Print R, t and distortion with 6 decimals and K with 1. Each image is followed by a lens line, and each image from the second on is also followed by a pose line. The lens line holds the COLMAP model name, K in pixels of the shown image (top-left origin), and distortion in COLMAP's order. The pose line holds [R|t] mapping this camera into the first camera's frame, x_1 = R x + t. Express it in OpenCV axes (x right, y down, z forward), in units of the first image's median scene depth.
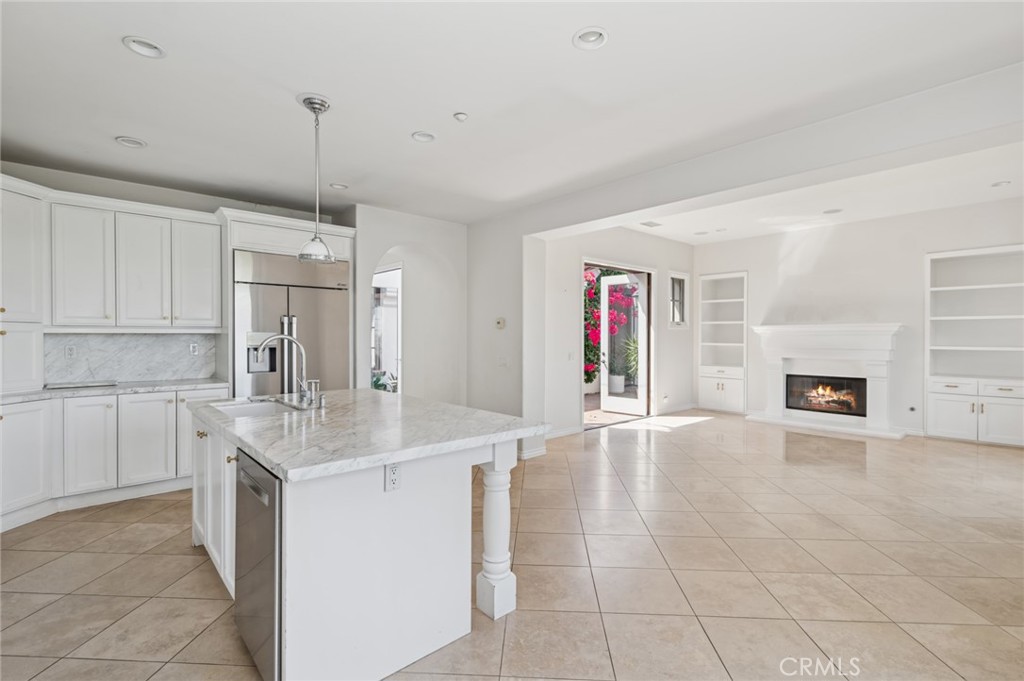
lens RADIAL K [[472.7, 0, 512.0], [0, 472.7, 340.5], [0, 0, 1]] dist [0.000474, 0.000502]
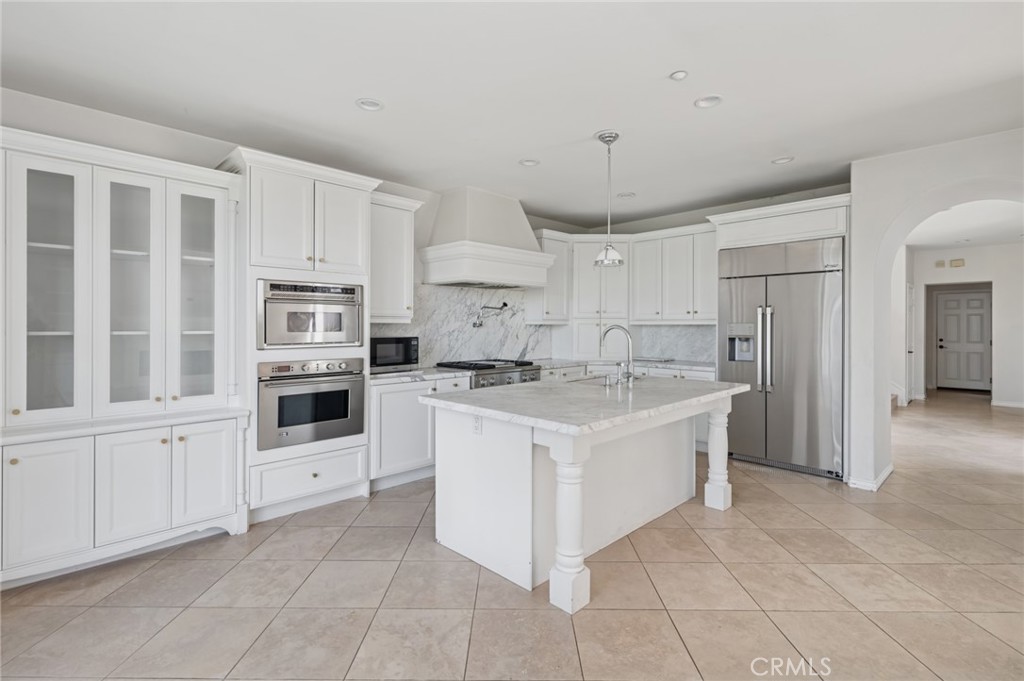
lens RADIAL K [[478.3, 0, 514.7], [0, 478.3, 328.4], [0, 0, 1]] dist [0.000181, 0.000044]
pose [[0.052770, 0.005669, -0.998591, 0.313912], [-0.013792, 0.999893, 0.004948, -0.002765], [0.998511, 0.013512, 0.052843, 0.272330]]
